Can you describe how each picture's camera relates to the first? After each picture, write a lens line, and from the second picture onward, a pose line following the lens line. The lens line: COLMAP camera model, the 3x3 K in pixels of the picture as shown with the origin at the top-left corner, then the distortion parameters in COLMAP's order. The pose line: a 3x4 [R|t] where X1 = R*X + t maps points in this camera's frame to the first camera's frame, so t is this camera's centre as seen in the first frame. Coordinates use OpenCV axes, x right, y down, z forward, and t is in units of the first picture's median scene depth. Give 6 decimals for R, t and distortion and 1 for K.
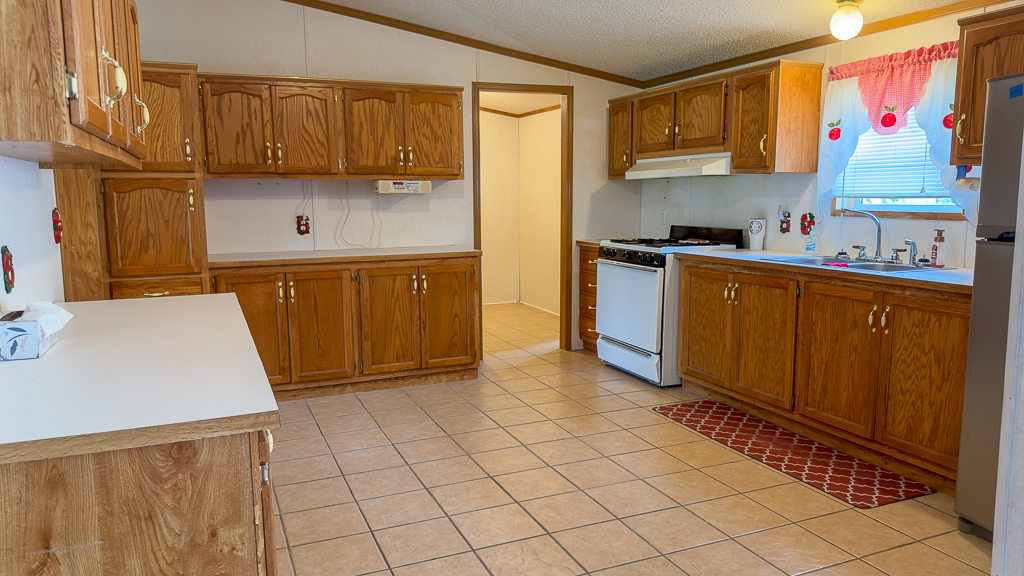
lens RADIAL K [[724.6, 0, 517.1], [0, 724.6, 293.0], [0, 0, 1]] dist [0.105485, -0.168684]
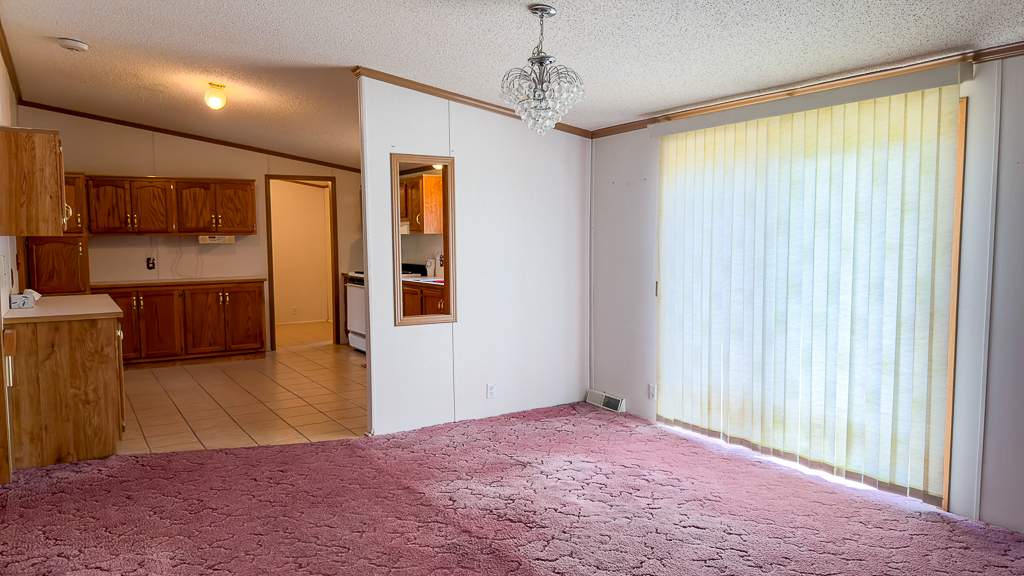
lens RADIAL K [[728.9, 0, 514.3], [0, 728.9, 291.8], [0, 0, 1]] dist [-0.003397, -0.001757]
pose [[0.988729, -0.011469, 0.149279, 0.286935], [0.020580, 0.998008, -0.059633, 0.090038], [-0.148298, 0.062033, 0.986995, -0.774245]]
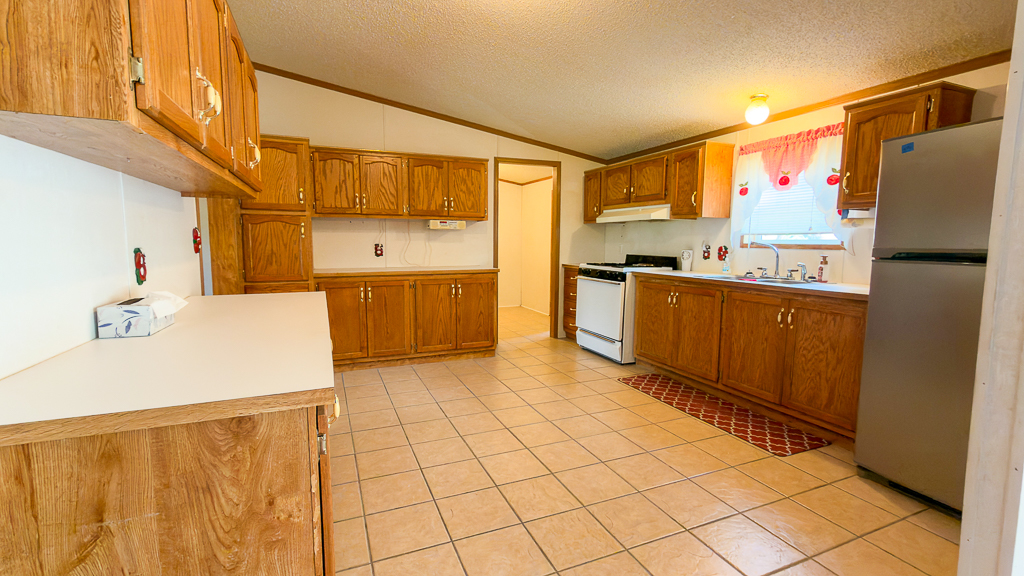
lens RADIAL K [[452.2, 0, 512.0], [0, 452.2, 288.0], [0, 0, 1]] dist [0.000816, -0.000481]
pose [[0.999885, 0.013929, -0.005976, -0.019120], [-0.014112, 0.999398, -0.031685, 0.009779], [0.005531, 0.031765, 0.999480, 0.099971]]
